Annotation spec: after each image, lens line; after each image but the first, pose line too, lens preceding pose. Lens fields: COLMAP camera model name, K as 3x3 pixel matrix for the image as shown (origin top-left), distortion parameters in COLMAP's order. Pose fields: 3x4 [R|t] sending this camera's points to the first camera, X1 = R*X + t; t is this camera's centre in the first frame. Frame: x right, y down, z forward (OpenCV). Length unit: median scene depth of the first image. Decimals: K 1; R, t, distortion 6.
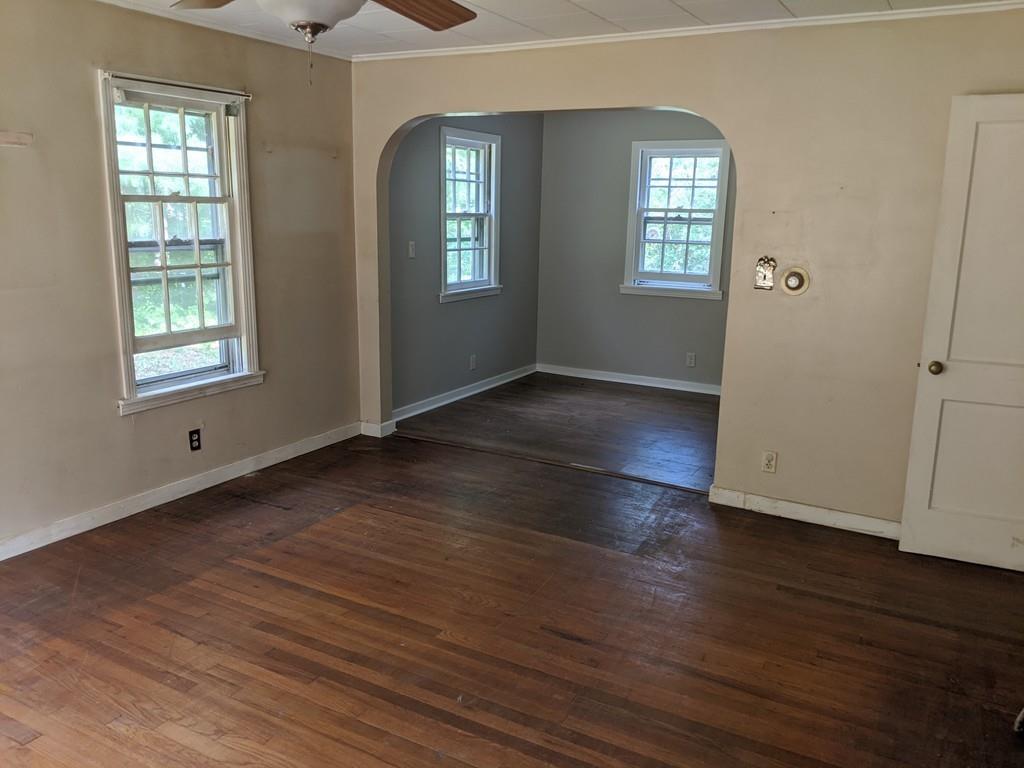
lens RADIAL K [[831.2, 0, 512.0], [0, 831.2, 384.0], [0, 0, 1]] dist [0.086508, -0.117452]
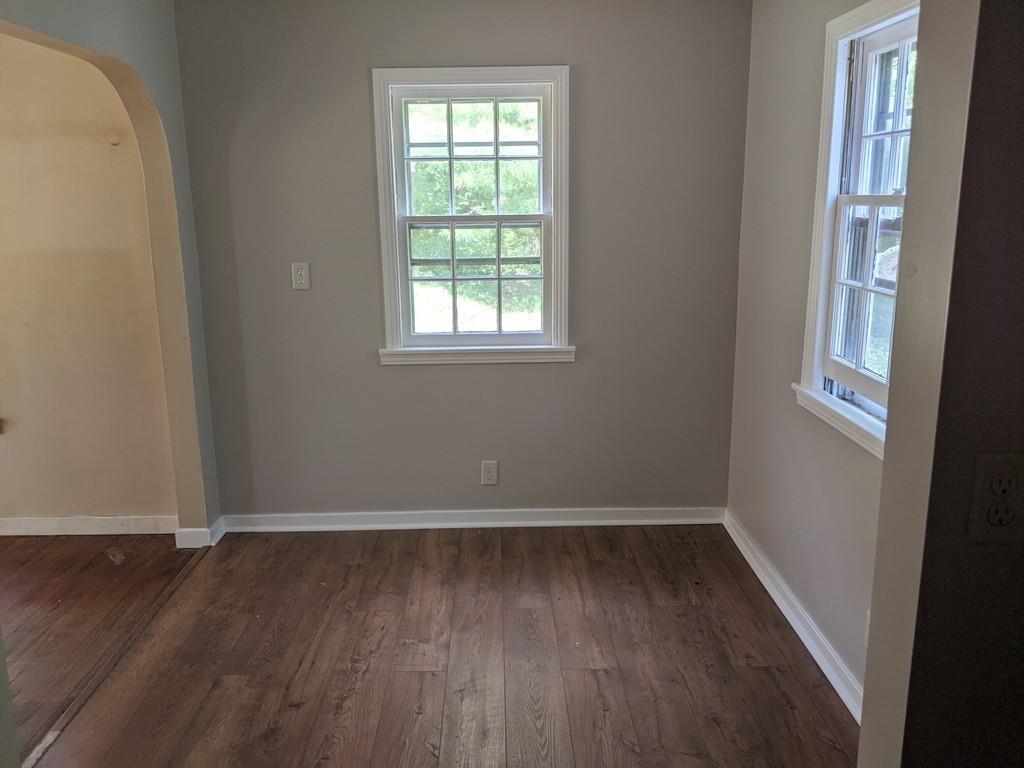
lens RADIAL K [[878.5, 0, 510.9], [0, 878.5, 348.6], [0, 0, 1]] dist [0.092309, -0.216208]
pose [[0.504580, 0.157951, -0.848794, 0.533035], [-0.162978, 0.982873, 0.086017, -0.190192], [0.847843, 0.094933, 0.521680, 0.793634]]
